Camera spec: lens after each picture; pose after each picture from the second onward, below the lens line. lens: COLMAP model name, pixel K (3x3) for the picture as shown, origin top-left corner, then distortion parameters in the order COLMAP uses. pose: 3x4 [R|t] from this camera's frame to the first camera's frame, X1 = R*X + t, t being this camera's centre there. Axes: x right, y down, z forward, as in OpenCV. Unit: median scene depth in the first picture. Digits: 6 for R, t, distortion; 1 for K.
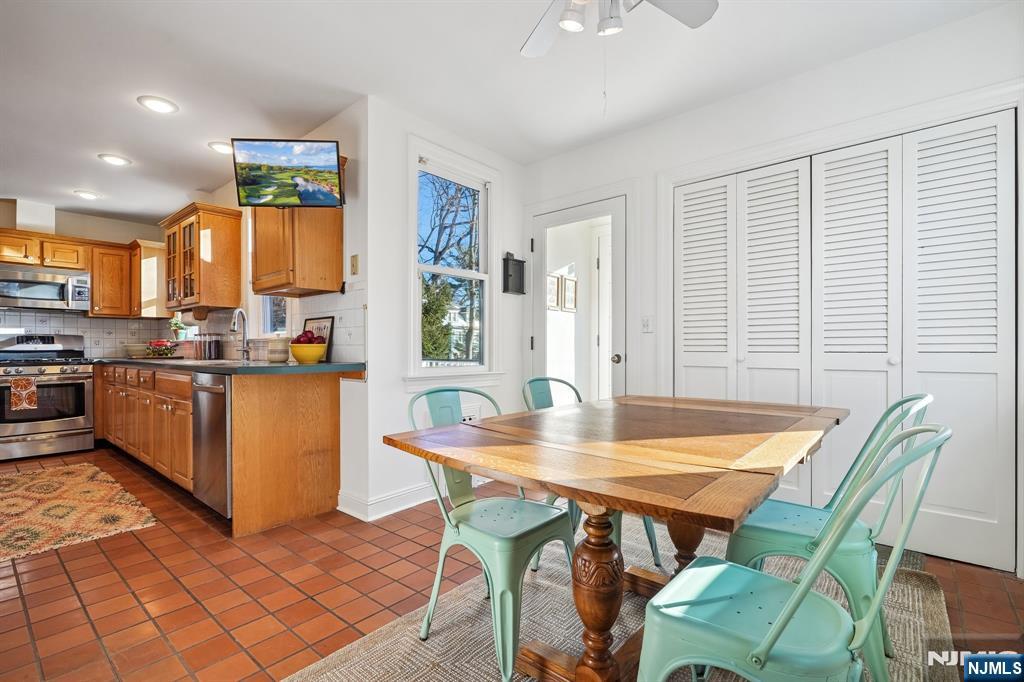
lens RADIAL K [[471.3, 0, 510.4], [0, 471.3, 348.2], [0, 0, 1]] dist [-0.008114, 0.000168]
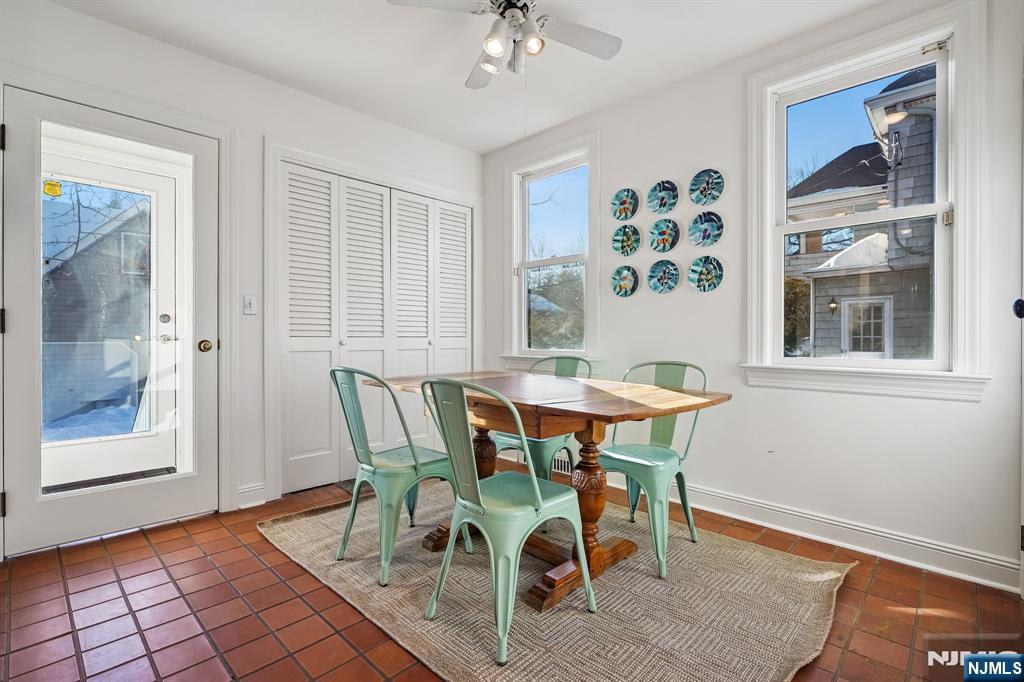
lens RADIAL K [[471.3, 0, 508.9], [0, 471.3, 337.9], [0, 0, 1]] dist [-0.008114, 0.000168]
pose [[0.058250, 0.001561, 0.998301, -0.366072], [-0.001640, 0.999998, -0.001468, 0.006814], [-0.998301, -0.001552, 0.058252, 0.327224]]
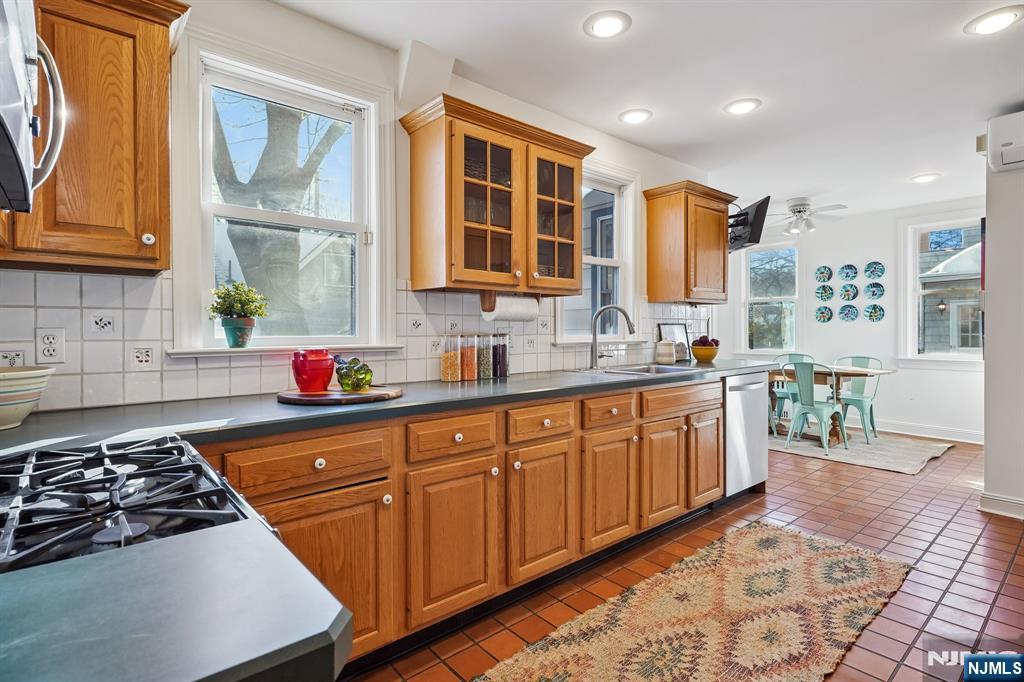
lens RADIAL K [[497.3, 0, 507.3], [0, 497.3, 333.2], [0, 0, 1]] dist [-0.003992, -0.000434]
pose [[0.172402, -0.002718, 0.985023, -1.151623], [0.004622, 0.999987, 0.001950, -0.029832], [-0.985016, 0.004217, 0.172412, 0.808448]]
